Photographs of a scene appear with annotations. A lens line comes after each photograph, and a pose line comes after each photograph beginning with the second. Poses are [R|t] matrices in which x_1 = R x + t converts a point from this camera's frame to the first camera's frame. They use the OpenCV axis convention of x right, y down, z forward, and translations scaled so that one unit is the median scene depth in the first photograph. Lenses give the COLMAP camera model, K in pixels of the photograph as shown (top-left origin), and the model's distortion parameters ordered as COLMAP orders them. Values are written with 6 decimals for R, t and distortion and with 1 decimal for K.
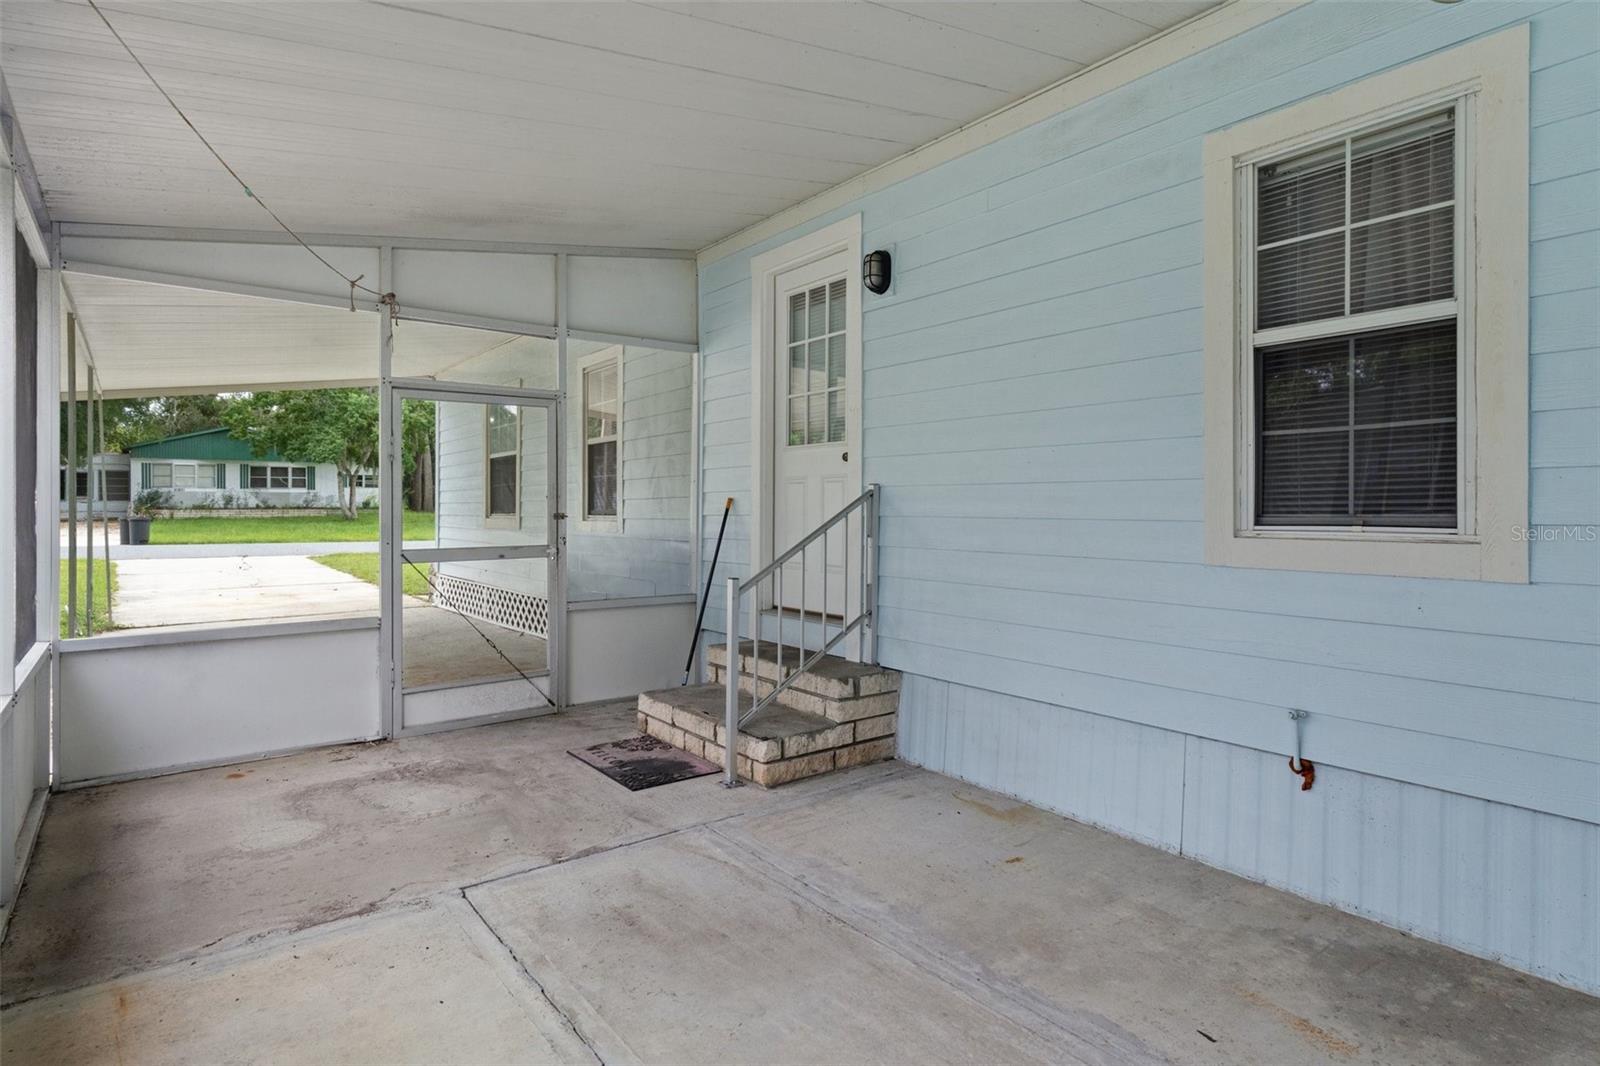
lens RADIAL K [[808.7, 0, 800.7], [0, 808.7, 502.0], [0, 0, 1]] dist [0.002593, 0.000398]
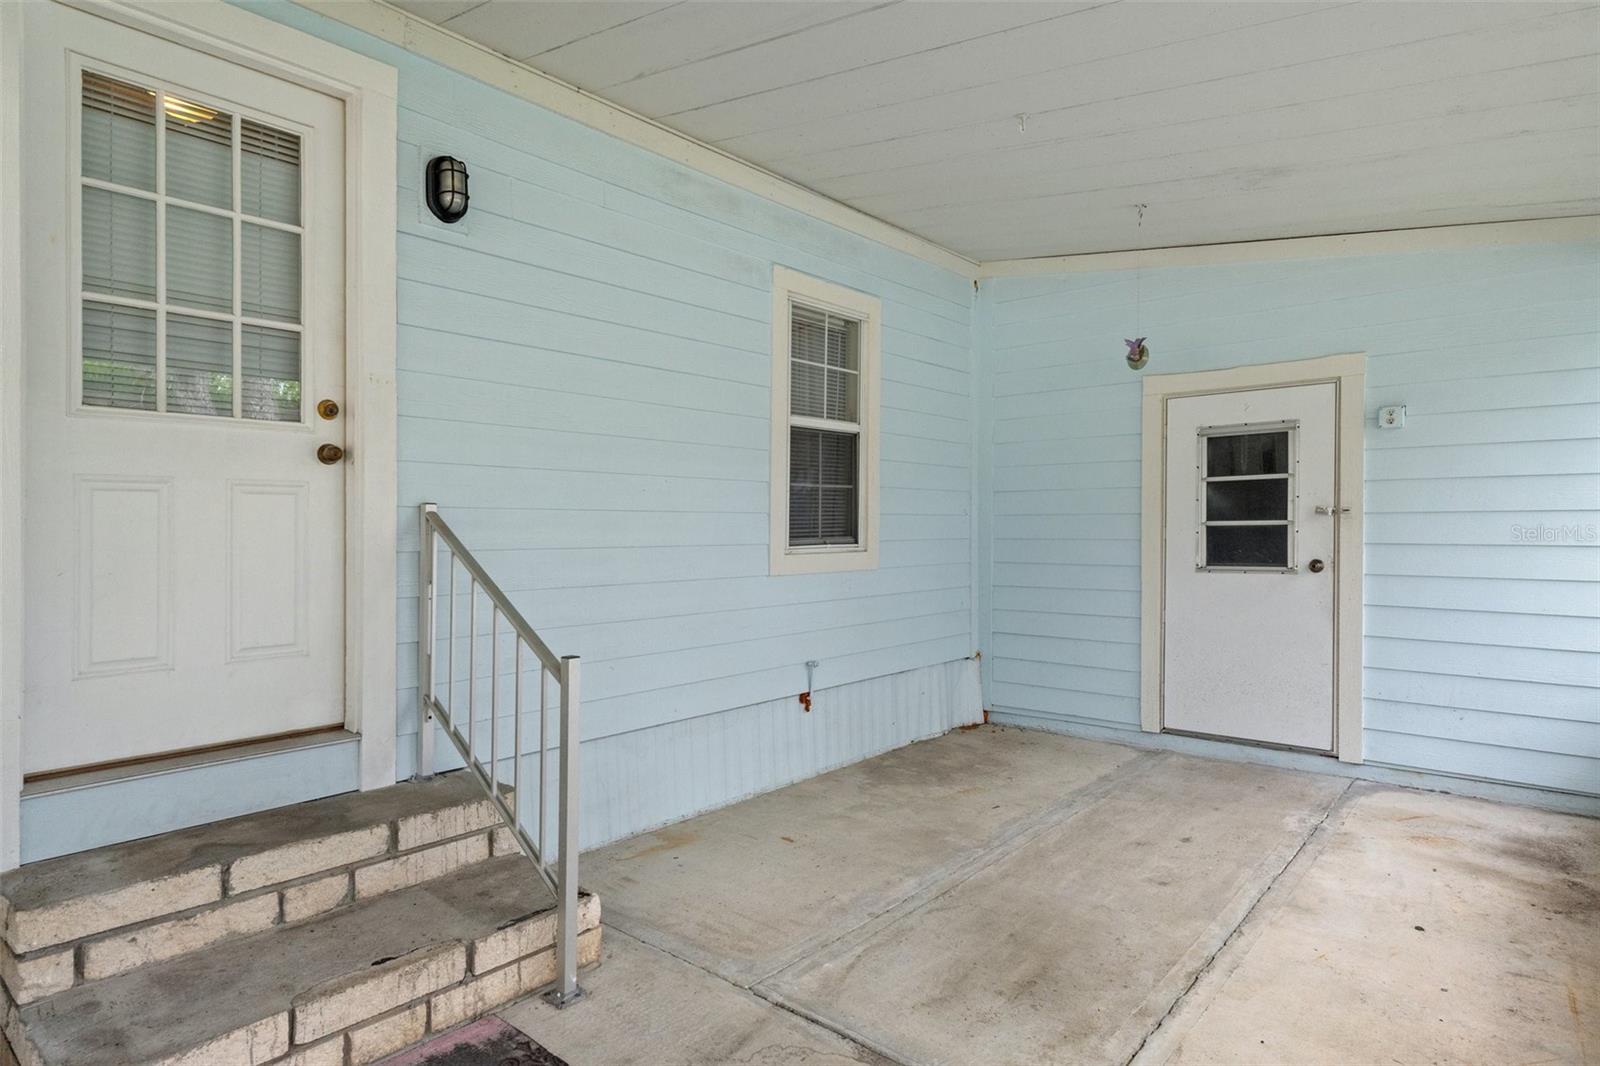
lens RADIAL K [[852.2, 0, 799.8], [0, 852.2, 538.3], [0, 0, 1]] dist [0.004384, 0.000524]
pose [[-0.157416, -0.011659, 0.987464, -1.022588], [-0.001897, 0.999932, 0.011503, -0.002153], [-0.987531, -0.000063, -0.157427, 1.281233]]
